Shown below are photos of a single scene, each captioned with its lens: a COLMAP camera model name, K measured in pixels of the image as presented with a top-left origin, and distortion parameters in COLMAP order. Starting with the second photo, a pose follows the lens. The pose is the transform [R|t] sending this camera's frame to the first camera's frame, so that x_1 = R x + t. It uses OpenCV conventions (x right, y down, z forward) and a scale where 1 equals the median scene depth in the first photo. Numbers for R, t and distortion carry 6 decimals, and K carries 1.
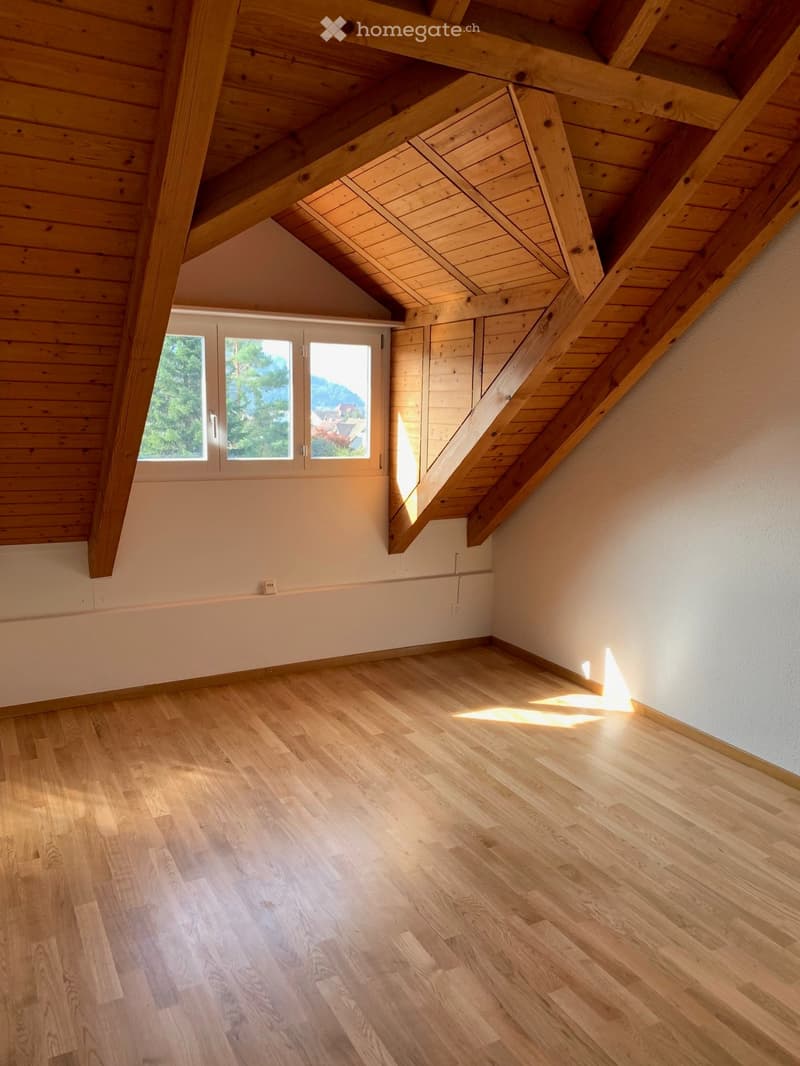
lens RADIAL K [[821.2, 0, 400.0], [0, 821.2, 533.0], [0, 0, 1]] dist [0.097709, -0.148588]
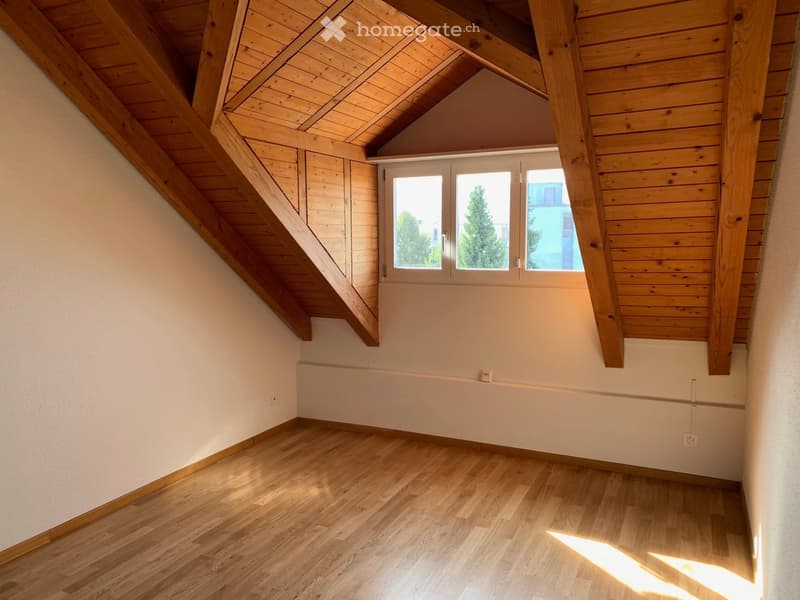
lens RADIAL K [[616.3, 0, 390.7], [0, 616.3, 296.2], [0, 0, 1]] dist [0.097709, -0.148588]
pose [[0.587417, 0.056855, -0.807285, 0.548216], [-0.111036, 0.993758, -0.010808, -0.028118], [0.801631, 0.095987, 0.590063, 0.391710]]
